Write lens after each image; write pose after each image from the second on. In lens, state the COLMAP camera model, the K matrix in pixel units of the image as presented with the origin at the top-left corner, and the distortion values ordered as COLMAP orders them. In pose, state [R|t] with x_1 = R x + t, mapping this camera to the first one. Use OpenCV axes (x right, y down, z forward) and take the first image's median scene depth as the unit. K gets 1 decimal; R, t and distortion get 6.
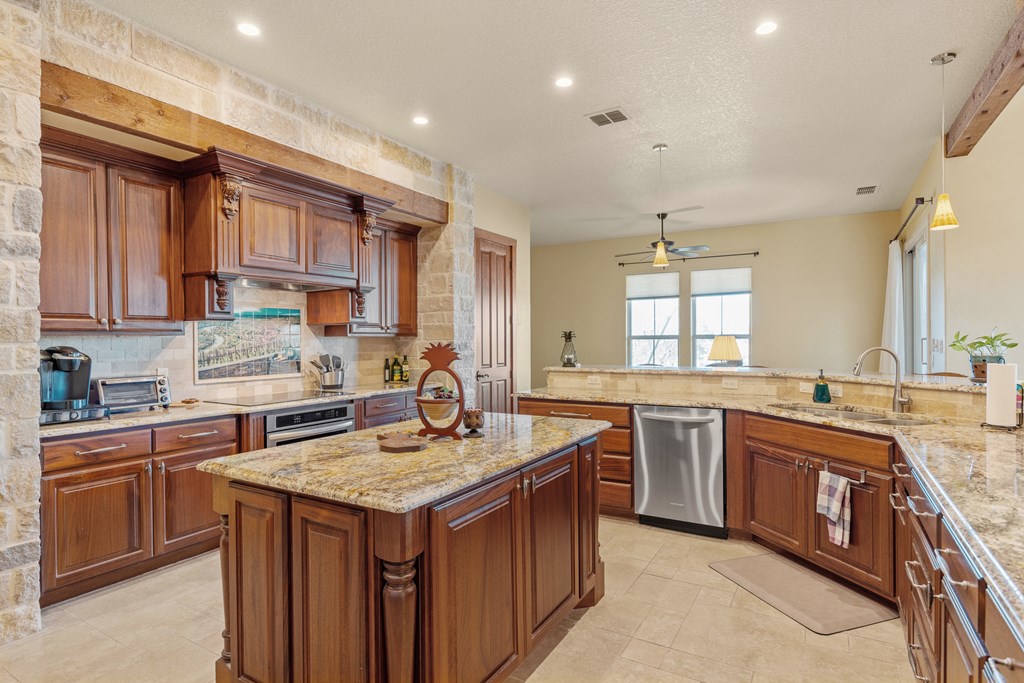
lens RADIAL K [[535.9, 0, 520.8], [0, 535.9, 341.2], [0, 0, 1]] dist [-0.002392, -0.000086]
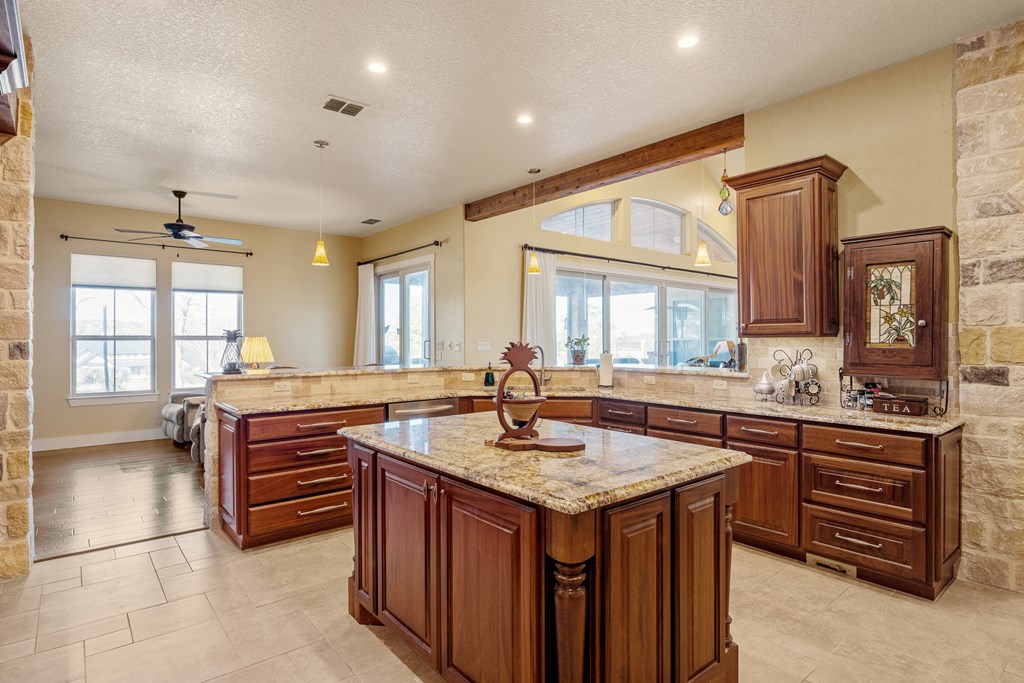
lens RADIAL K [[535.9, 0, 520.8], [0, 535.9, 341.2], [0, 0, 1]] dist [-0.002392, -0.000086]
pose [[0.335113, 0.003334, 0.942172, -0.557256], [0.001375, 0.999991, -0.004028, 0.002705], [-0.942177, 0.002645, 0.335106, 0.344394]]
